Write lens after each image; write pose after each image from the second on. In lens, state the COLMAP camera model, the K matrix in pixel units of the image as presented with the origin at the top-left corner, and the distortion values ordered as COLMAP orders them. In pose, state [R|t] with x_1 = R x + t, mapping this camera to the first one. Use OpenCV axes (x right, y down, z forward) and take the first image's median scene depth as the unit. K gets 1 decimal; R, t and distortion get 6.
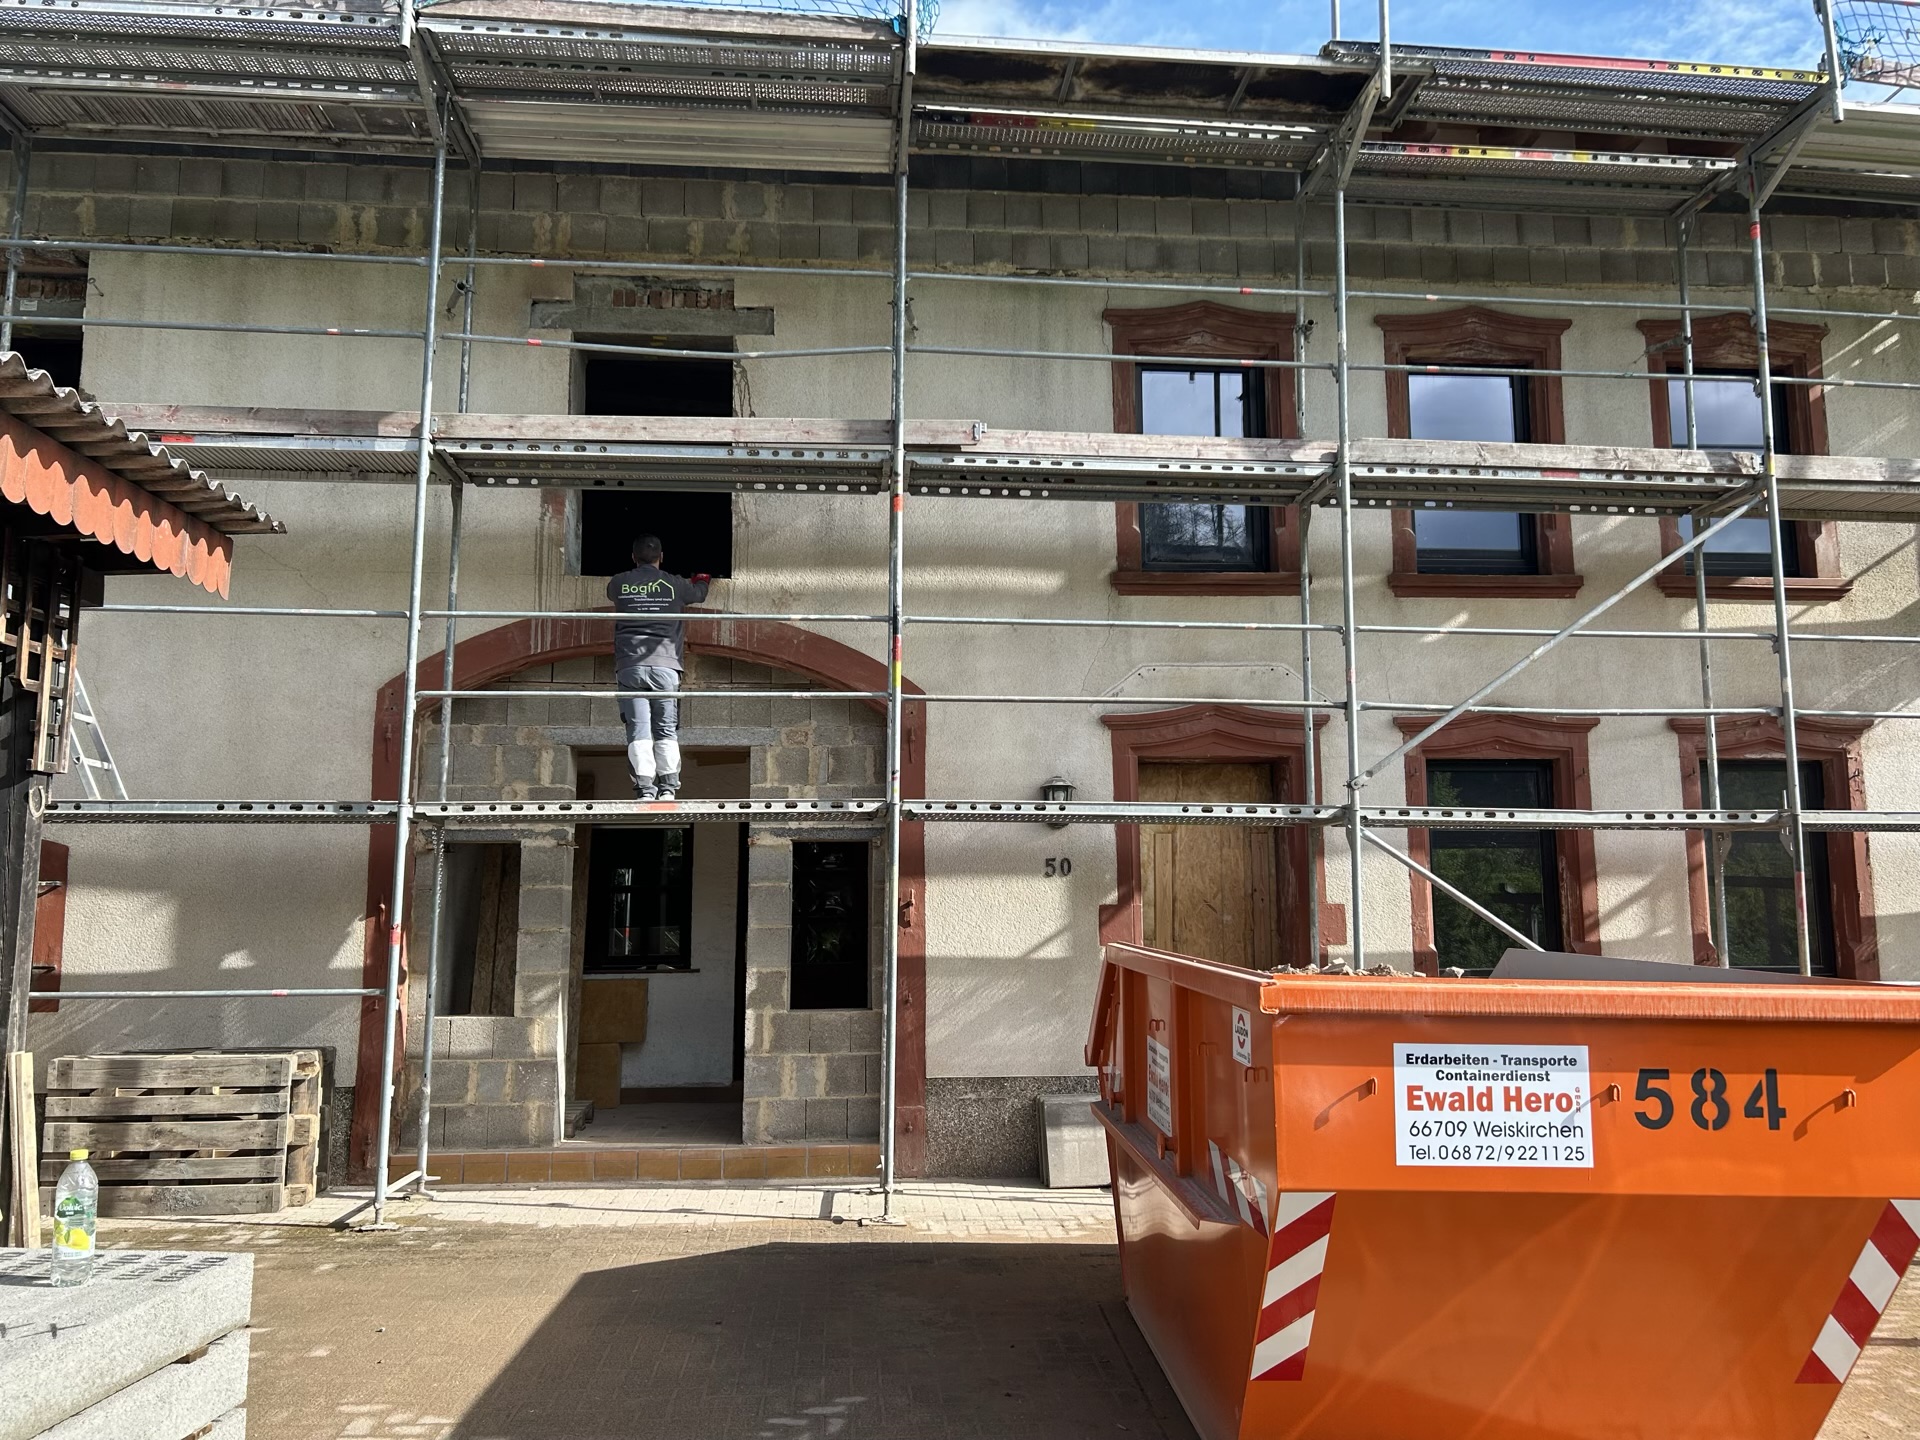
lens RADIAL K [[1458.3, 0, 1108.6], [0, 1458.3, 723.7], [0, 0, 1]] dist [0.082129, -0.105229]
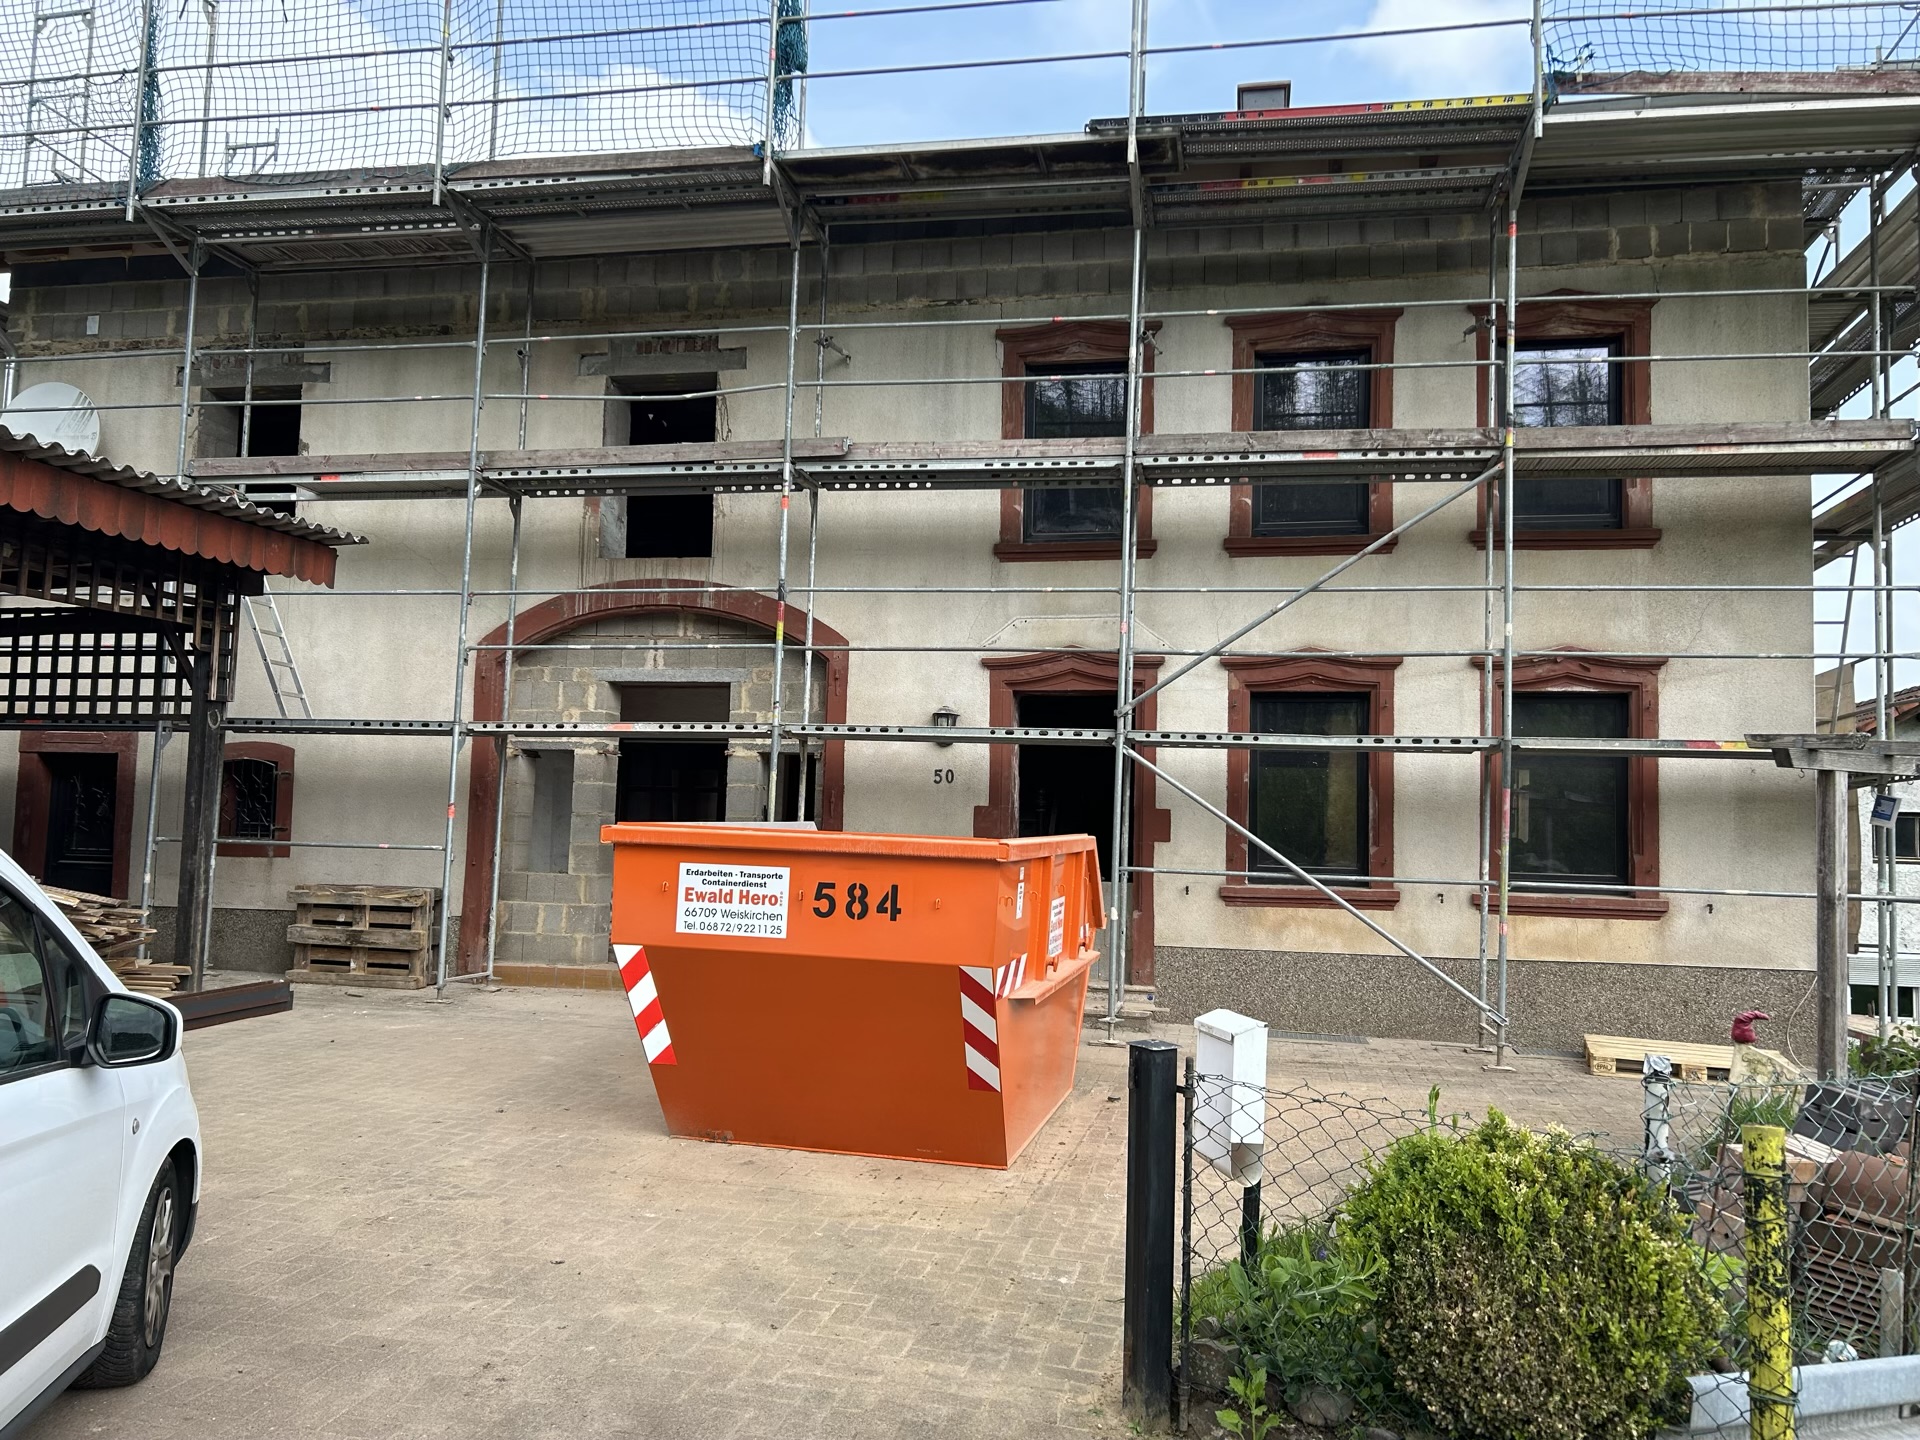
lens RADIAL K [[1435.5, 0, 1055.8], [0, 1435.5, 714.6], [0, 0, 1]] dist [0.133082, -0.241720]
pose [[0.961512, 0.005341, -0.274713, 0.421608], [0.006718, 0.999055, 0.042938, -0.010310], [0.274683, -0.043131, 0.960567, -0.196432]]
